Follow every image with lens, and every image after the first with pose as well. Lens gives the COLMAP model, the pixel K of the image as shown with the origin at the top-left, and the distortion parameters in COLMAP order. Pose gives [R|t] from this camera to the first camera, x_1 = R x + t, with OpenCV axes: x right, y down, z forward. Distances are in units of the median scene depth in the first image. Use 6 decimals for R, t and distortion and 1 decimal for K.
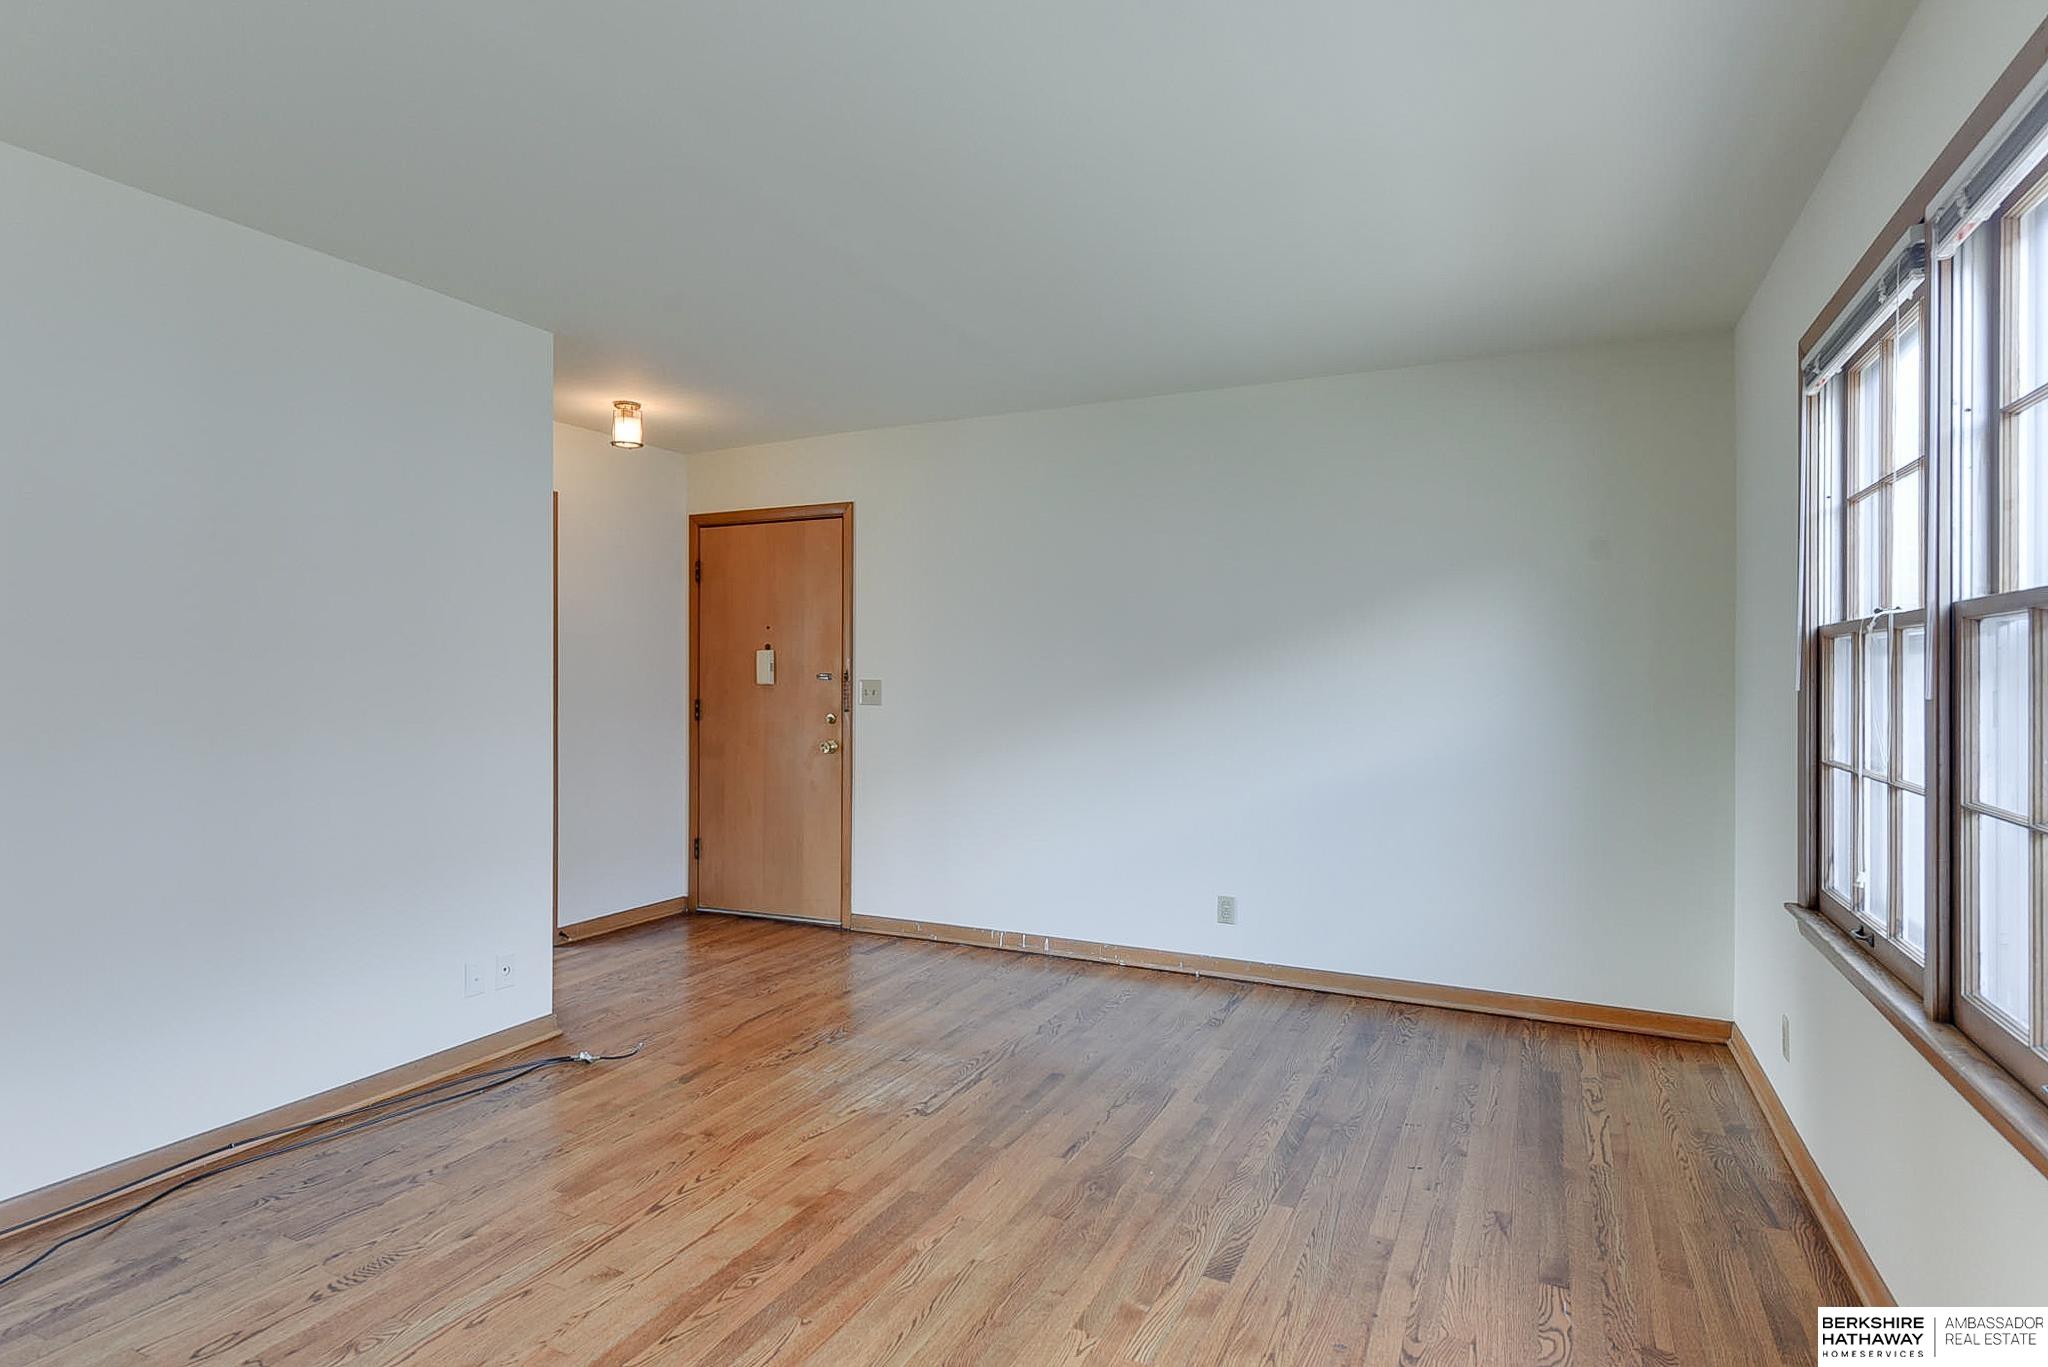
lens RADIAL K [[1082.3, 0, 1024.0], [0, 1082.3, 683.5], [0, 0, 1]] dist [0.001198, 0.000348]
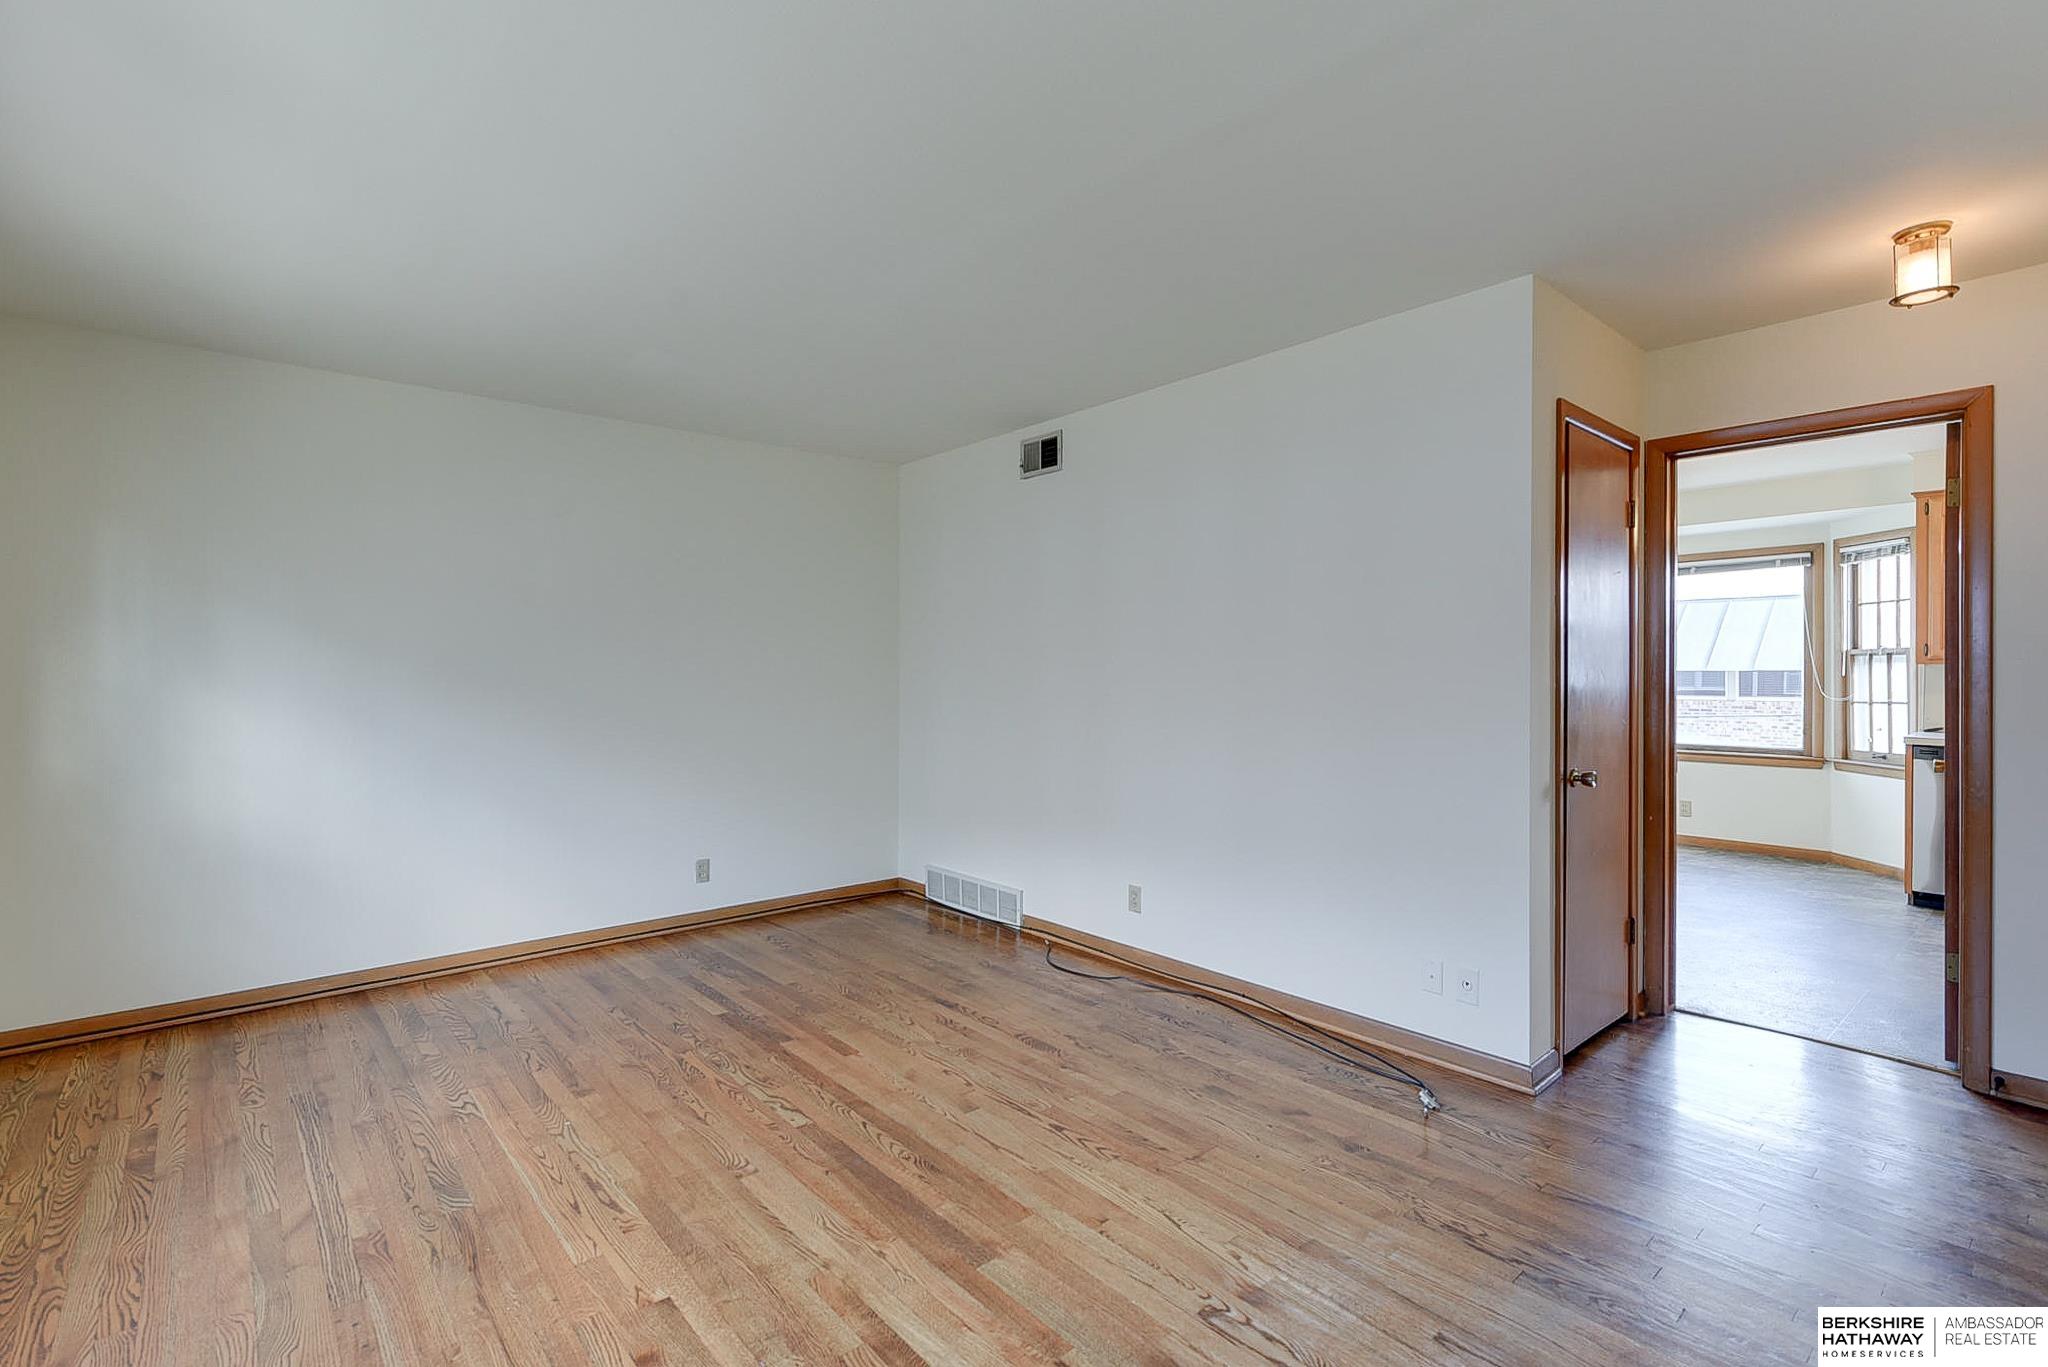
lens RADIAL K [[937.4, 0, 1024.0], [0, 937.4, 683.5], [0, 0, 1]] dist [-0.003601, -0.000565]
pose [[-0.398620, 0.009223, -0.917070, 0.513519], [-0.010929, 0.999831, 0.014806, -0.007742], [0.917051, 0.015925, -0.398451, 1.174359]]
